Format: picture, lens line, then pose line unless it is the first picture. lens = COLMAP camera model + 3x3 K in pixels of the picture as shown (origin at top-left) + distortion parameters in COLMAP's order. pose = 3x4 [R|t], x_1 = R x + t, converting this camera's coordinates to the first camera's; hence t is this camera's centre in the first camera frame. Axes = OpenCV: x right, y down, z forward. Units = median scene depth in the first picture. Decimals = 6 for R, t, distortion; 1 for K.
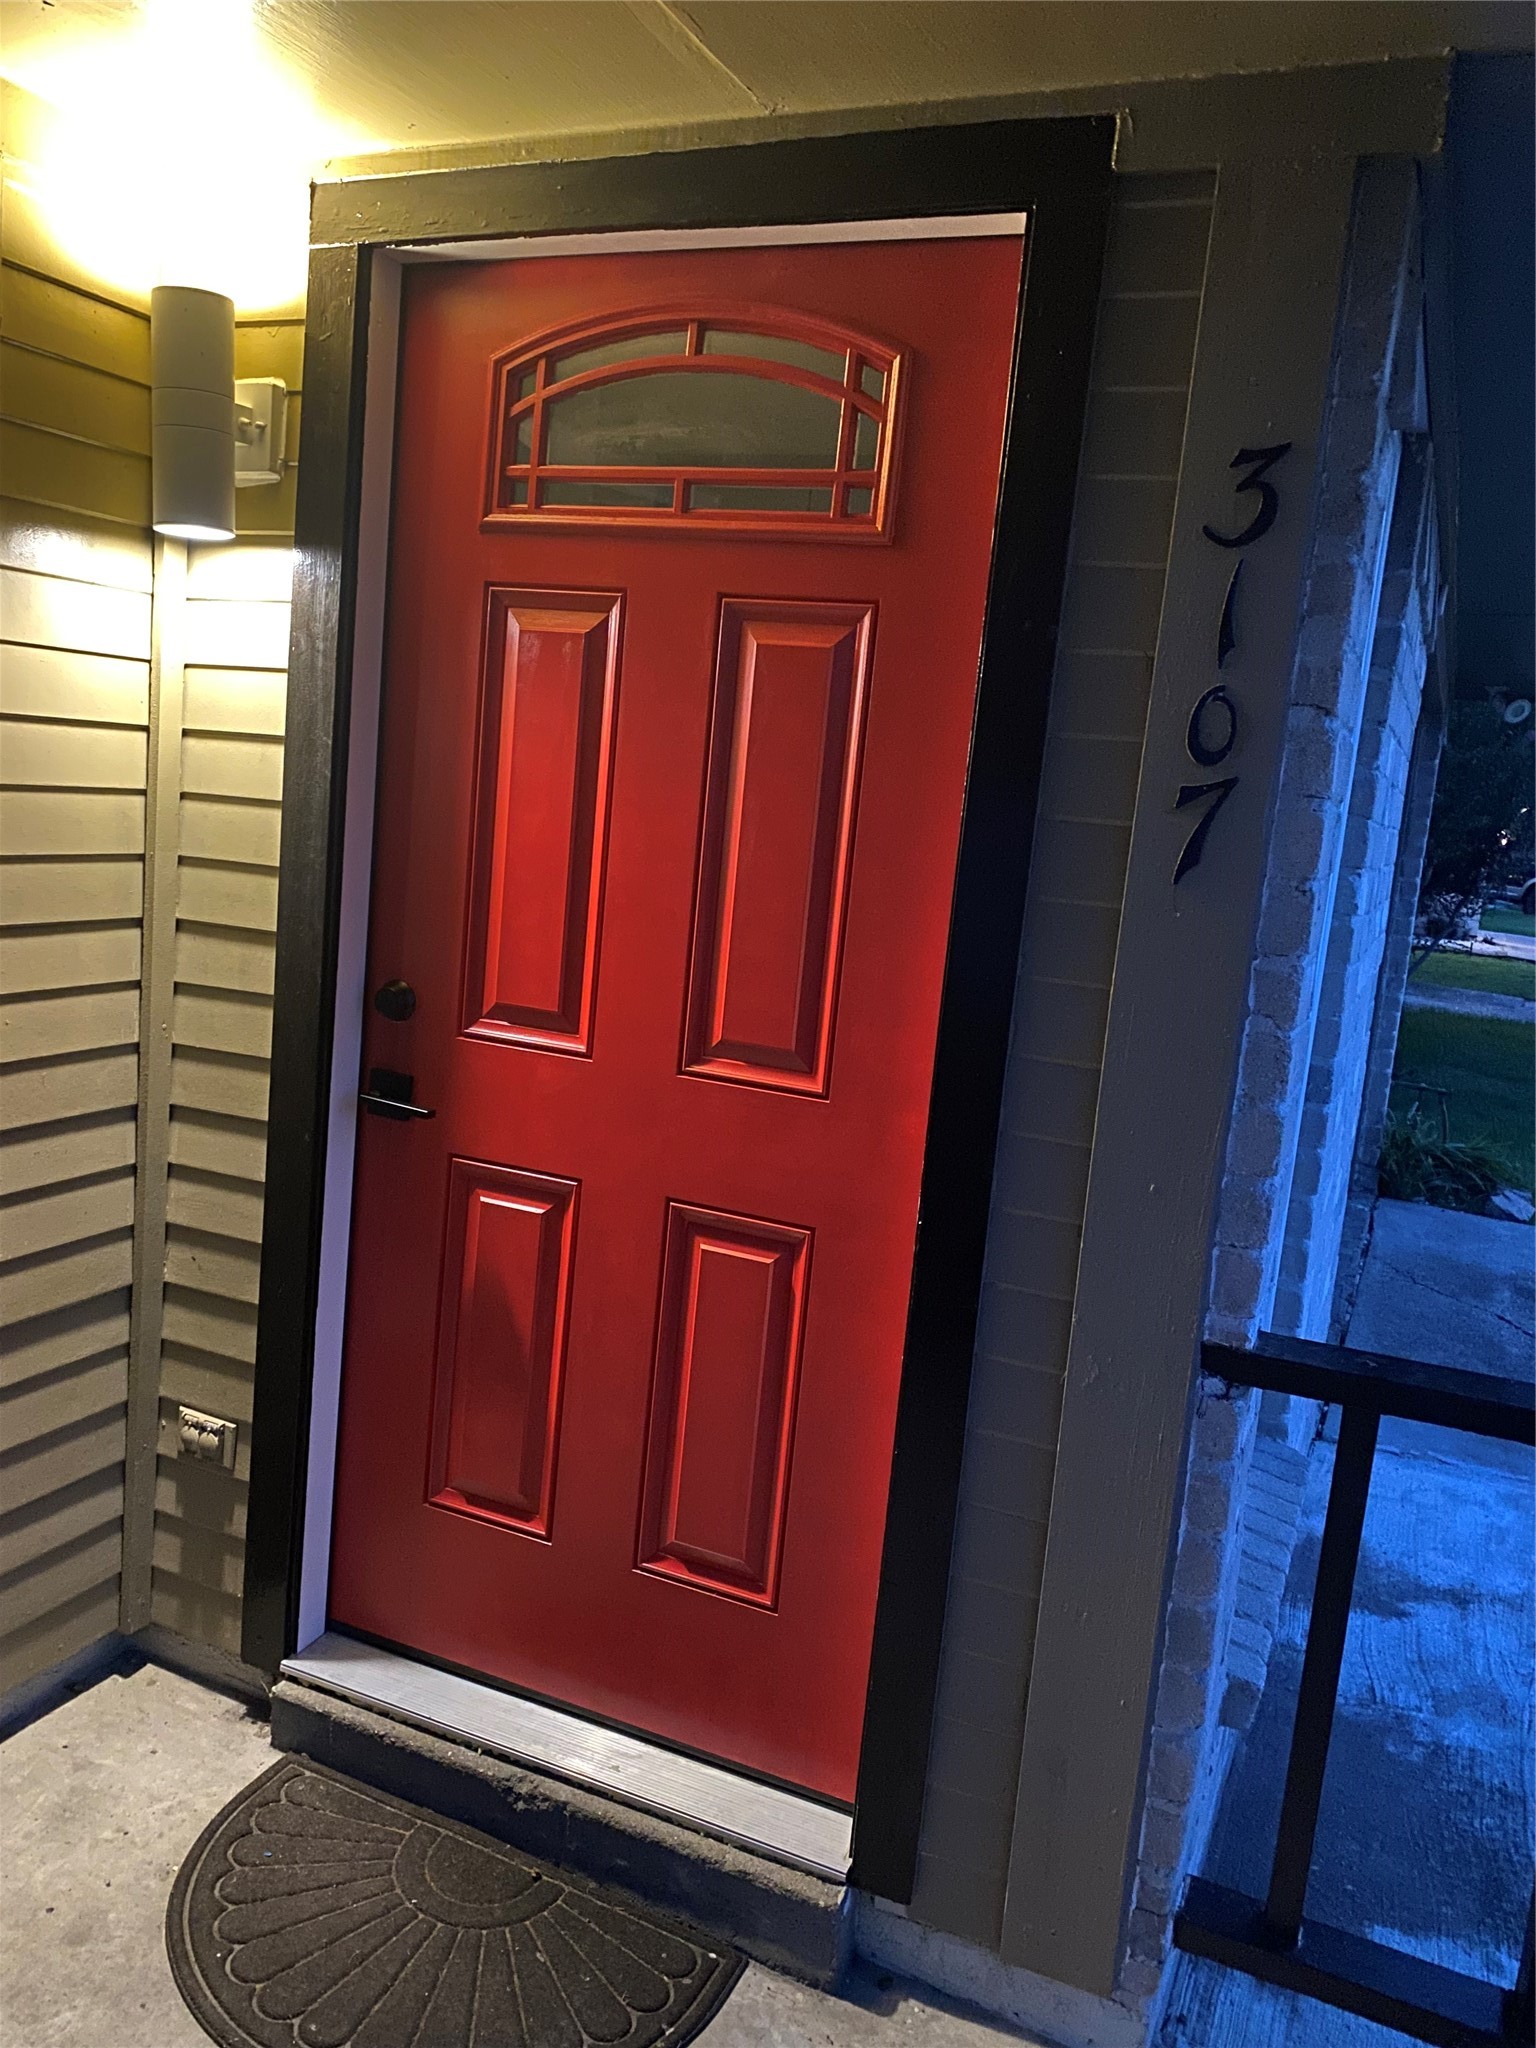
lens RADIAL K [[1570.5, 0, 806.3], [0, 1570.5, 1019.6], [0, 0, 1]] dist [0.156895, -0.300222]
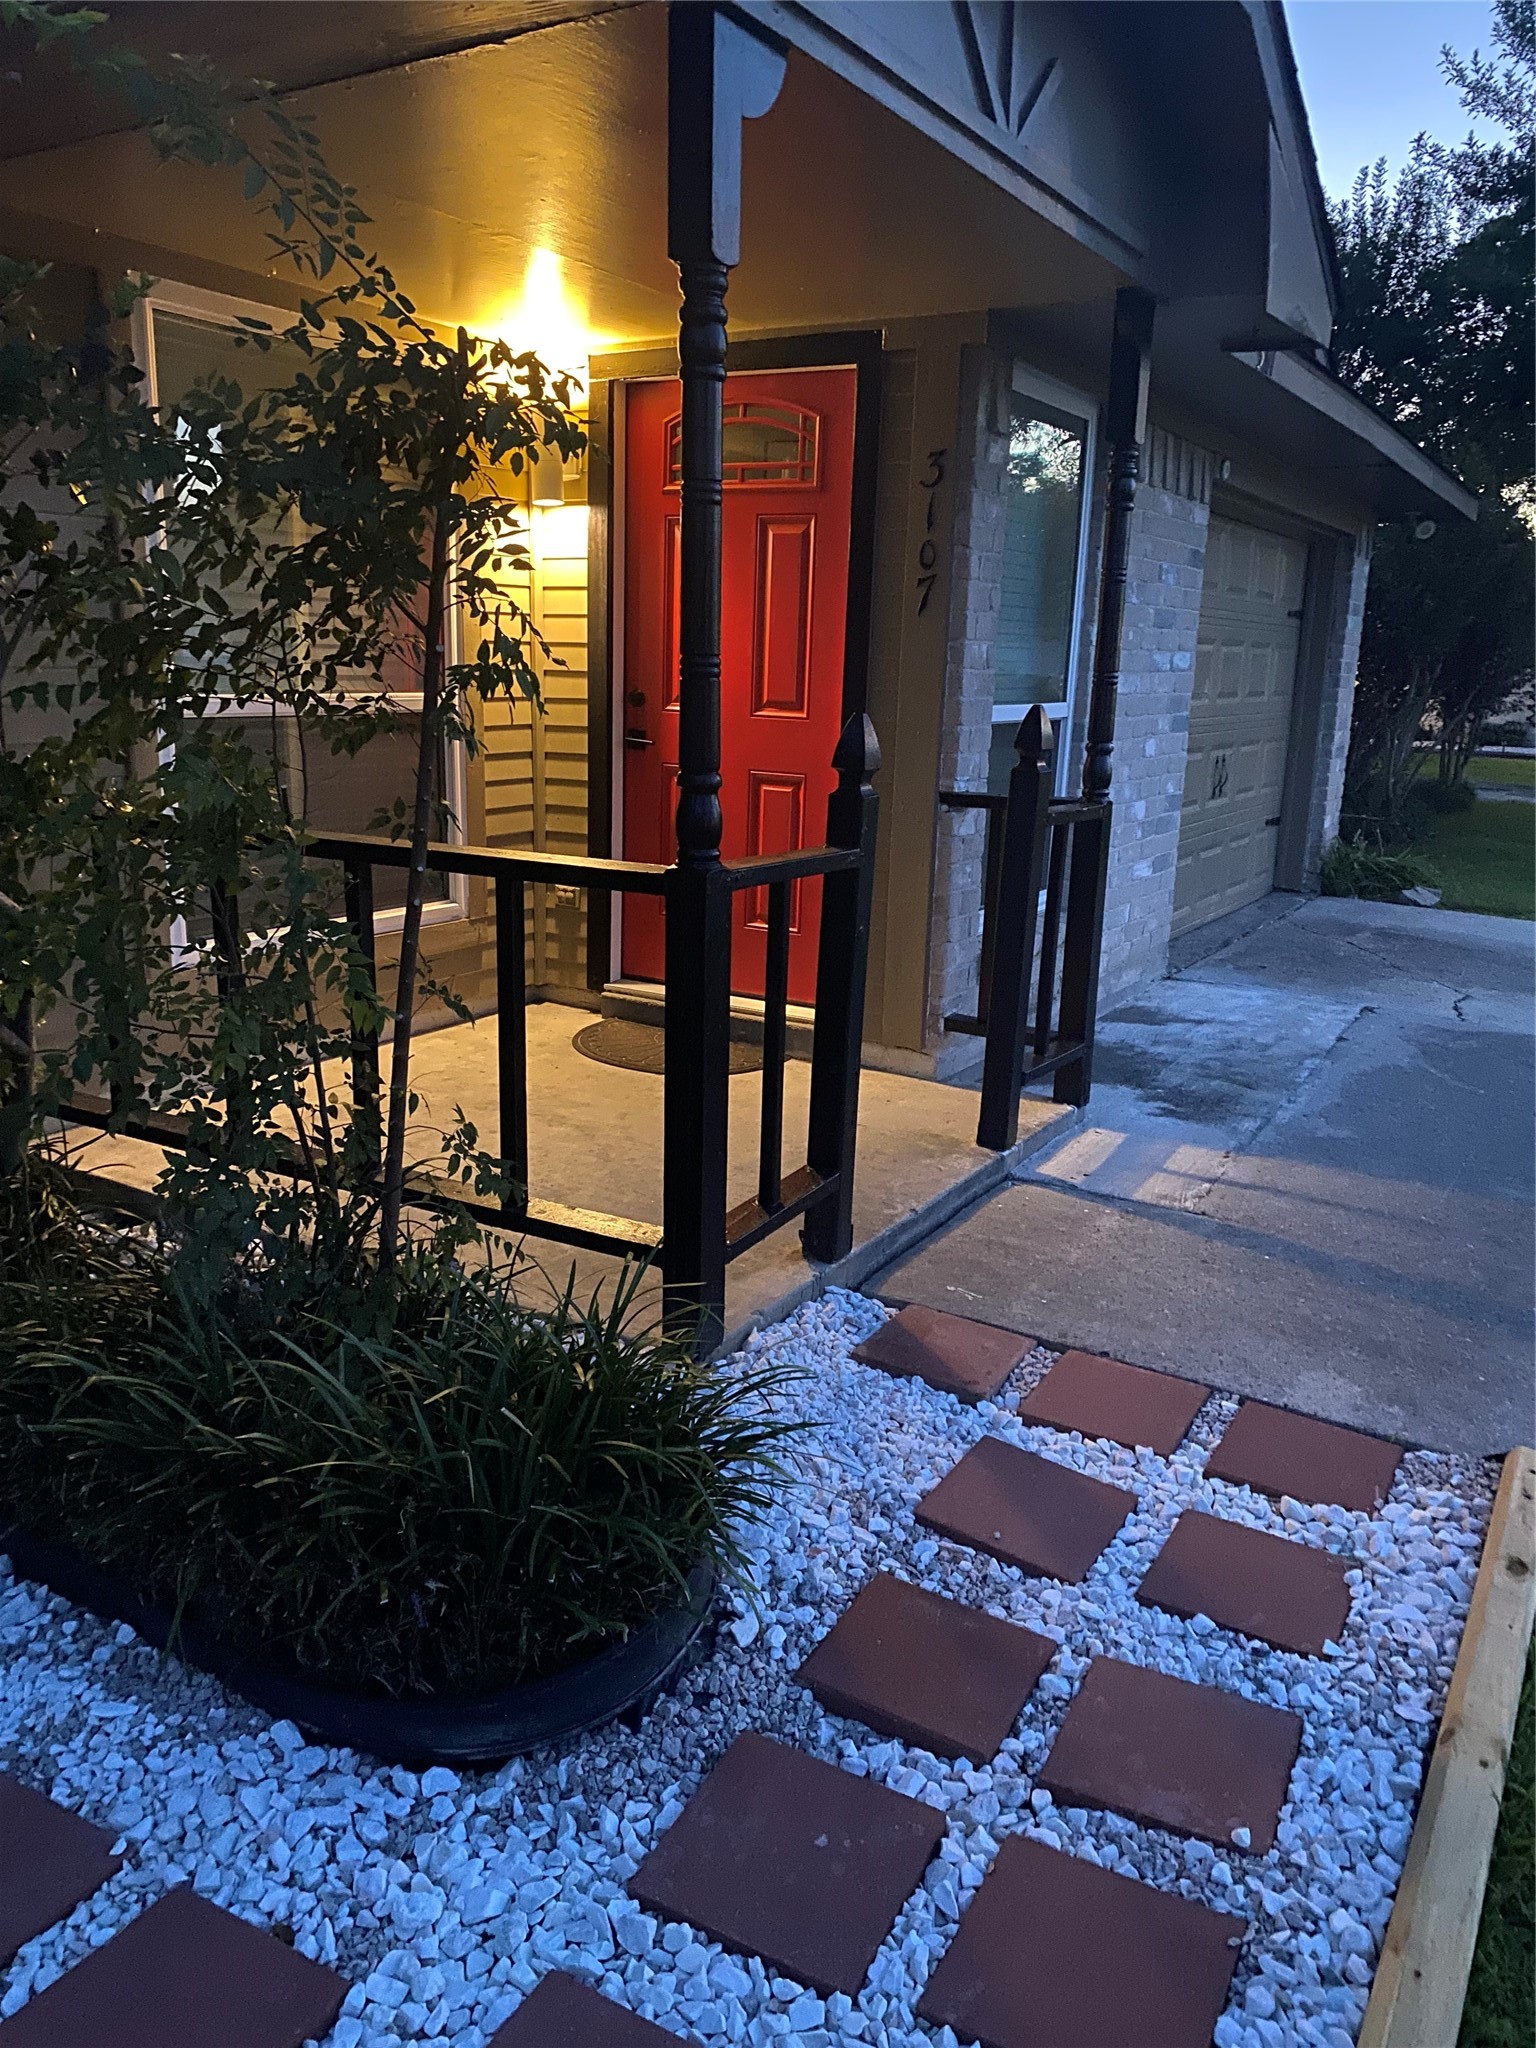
lens RADIAL K [[1561.0, 0, 788.6], [0, 1561.0, 1028.7], [0, 0, 1]] dist [0.042985, -0.037056]
pose [[0.989590, -0.027016, -0.141358, 0.293921], [0.039343, 0.995591, 0.085150, 0.300752], [0.138435, -0.089825, 0.986290, -1.367268]]
